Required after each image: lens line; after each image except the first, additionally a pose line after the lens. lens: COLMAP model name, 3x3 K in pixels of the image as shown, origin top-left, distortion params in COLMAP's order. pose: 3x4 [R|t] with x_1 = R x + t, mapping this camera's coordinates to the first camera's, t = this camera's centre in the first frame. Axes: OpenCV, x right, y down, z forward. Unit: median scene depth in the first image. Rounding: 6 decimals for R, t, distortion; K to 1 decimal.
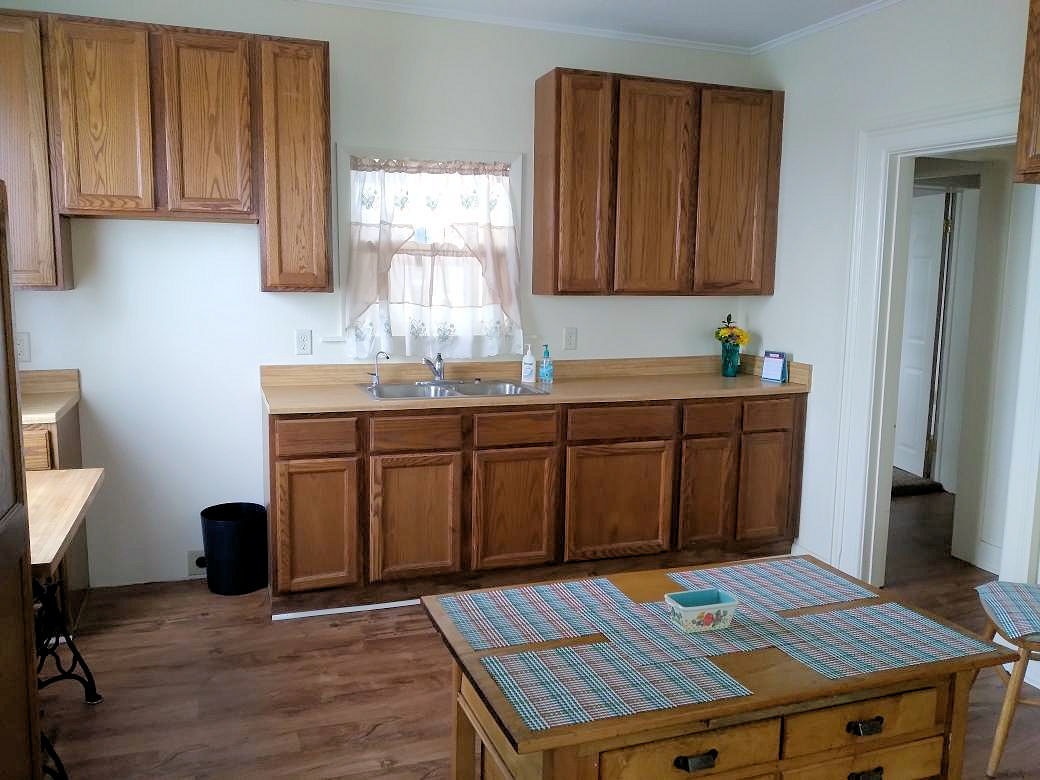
lens RADIAL K [[834.0, 0, 526.7], [0, 834.0, 394.5], [0, 0, 1]] dist [0.063150, -0.092433]
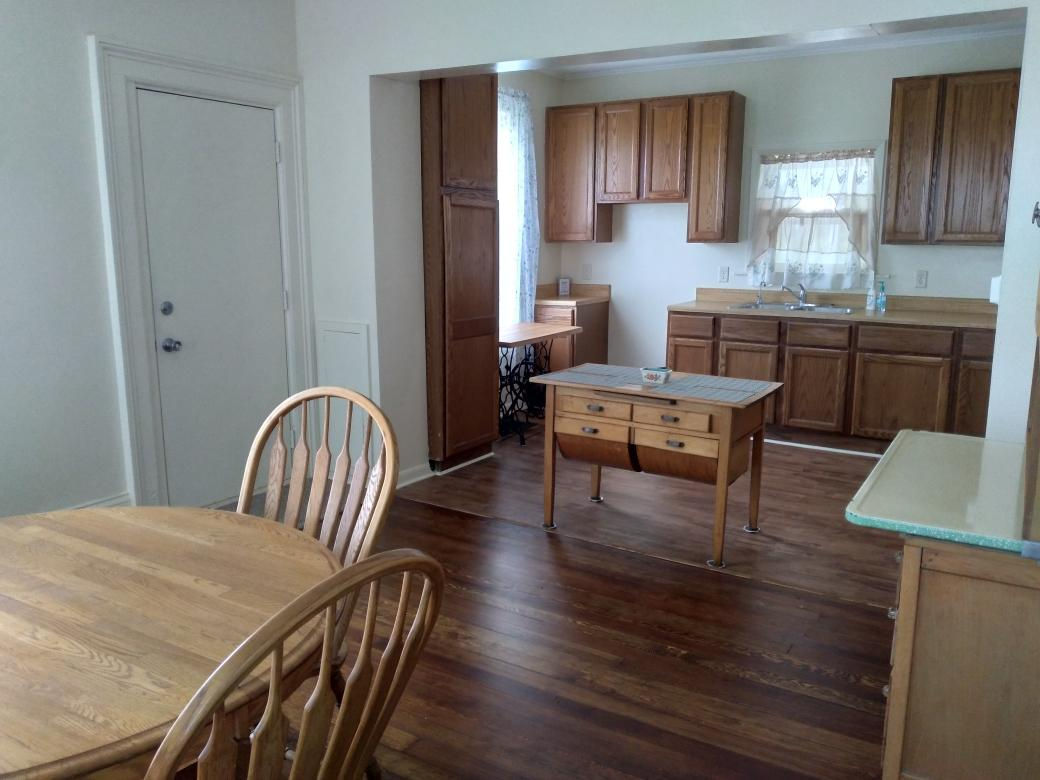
lens RADIAL K [[834.0, 0, 526.7], [0, 834.0, 394.5], [0, 0, 1]] dist [0.063150, -0.092433]
pose [[0.630612, 0.137568, -0.763809, 0.777289], [-0.104050, 0.990266, 0.092451, 0.058715], [0.769092, 0.021174, 0.638787, -0.330047]]
